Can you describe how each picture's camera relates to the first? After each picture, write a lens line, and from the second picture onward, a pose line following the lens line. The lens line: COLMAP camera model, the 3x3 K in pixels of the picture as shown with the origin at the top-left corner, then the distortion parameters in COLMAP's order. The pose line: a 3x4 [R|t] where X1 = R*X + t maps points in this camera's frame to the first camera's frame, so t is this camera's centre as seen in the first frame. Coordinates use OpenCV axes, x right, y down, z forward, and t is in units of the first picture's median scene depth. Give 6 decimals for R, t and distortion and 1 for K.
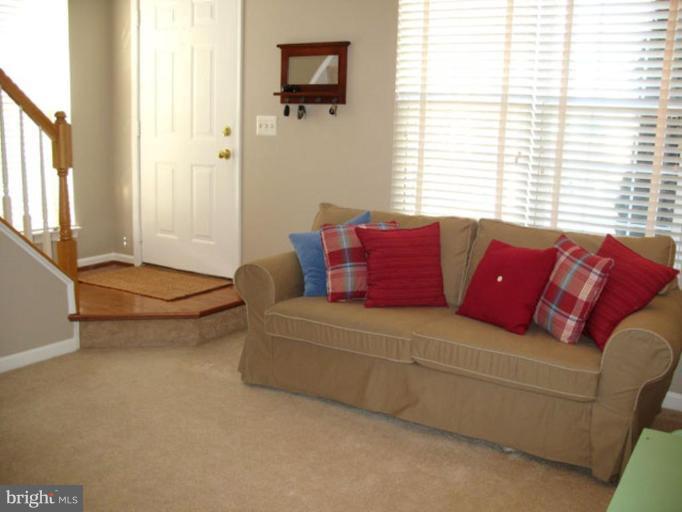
lens RADIAL K [[695.8, 0, 341.0], [0, 695.8, 256.0], [0, 0, 1]] dist [-0.182935, 0.192132]
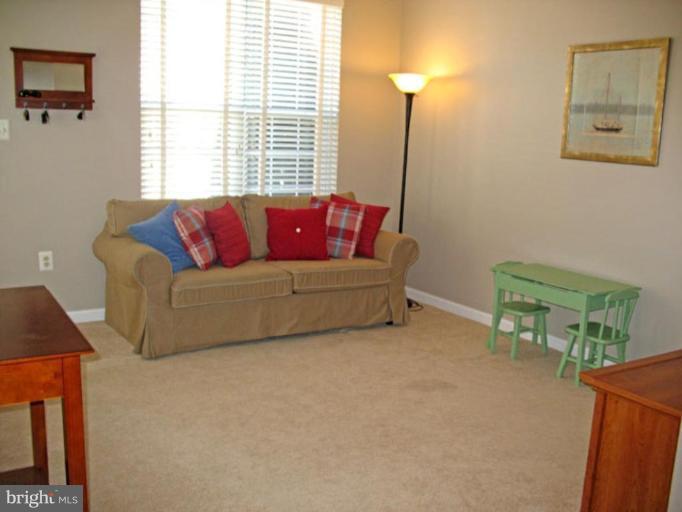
lens RADIAL K [[695.8, 0, 341.0], [0, 695.8, 256.0], [0, 0, 1]] dist [-0.182935, 0.192132]
pose [[0.446850, -0.176883, 0.876948, -0.866041], [0.142136, 0.981844, 0.125616, -0.072622], [-0.883245, 0.068514, 0.463879, 0.161738]]
